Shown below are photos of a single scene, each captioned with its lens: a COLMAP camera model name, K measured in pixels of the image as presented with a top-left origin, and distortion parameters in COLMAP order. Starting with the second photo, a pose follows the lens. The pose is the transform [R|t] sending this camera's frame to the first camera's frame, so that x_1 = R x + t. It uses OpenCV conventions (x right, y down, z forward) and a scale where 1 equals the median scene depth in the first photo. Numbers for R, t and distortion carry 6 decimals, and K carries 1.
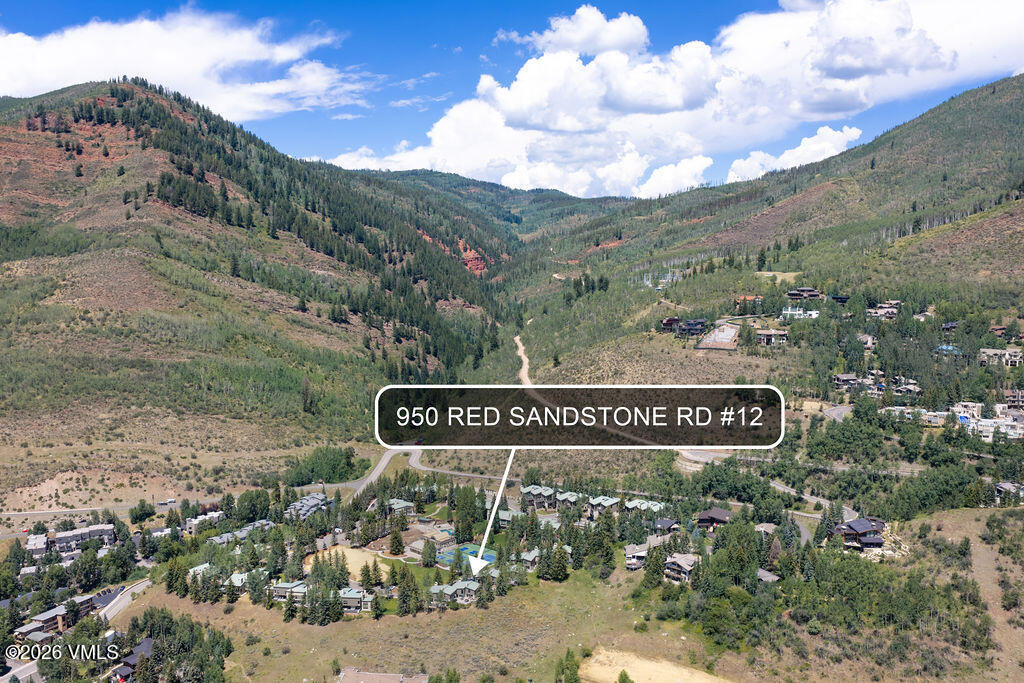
lens RADIAL K [[842.8, 0, 512.1], [0, 842.8, 341.3], [0, 0, 1]] dist [0.012011, -0.021169]
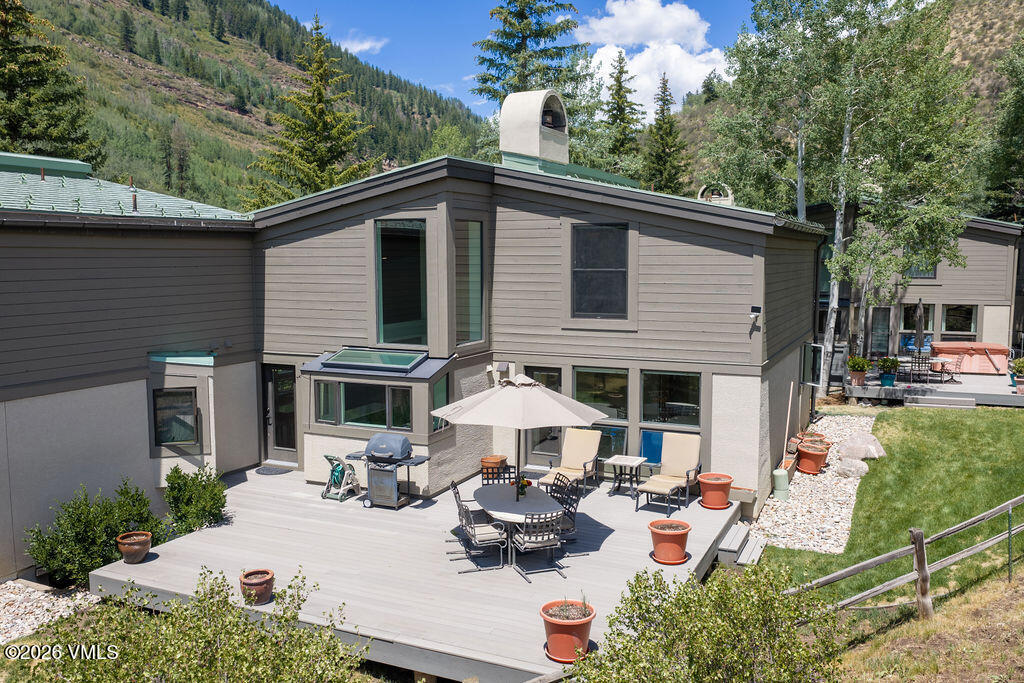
lens RADIAL K [[842.8, 0, 510.2], [0, 842.8, 346.9], [0, 0, 1]] dist [0.012011, -0.021169]
pose [[0.998233, 0.007391, -0.058953, -0.021067], [-0.007650, 0.999962, -0.004180, 0.119822], [0.058920, 0.004624, 0.998252, 0.387185]]
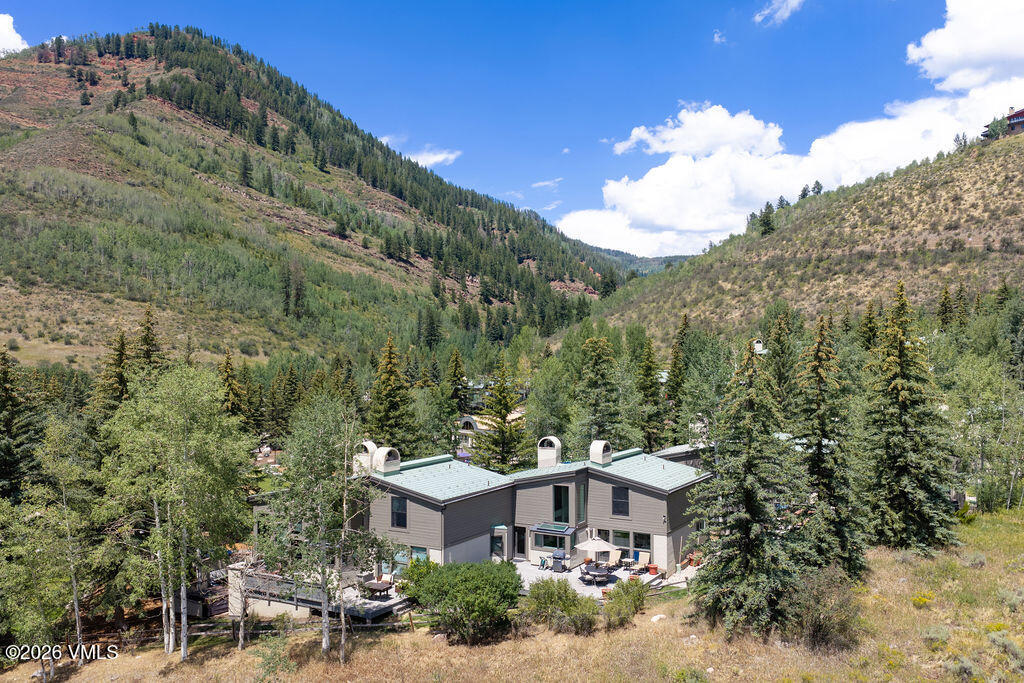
lens RADIAL K [[842.8, 0, 514.4], [0, 842.8, 344.8], [0, 0, 1]] dist [0.012011, -0.021169]
pose [[0.990068, 0.000902, -0.140586, -0.019592], [-0.018177, 0.992407, -0.121643, 0.115408], [0.139409, 0.122990, 0.982567, 0.351464]]
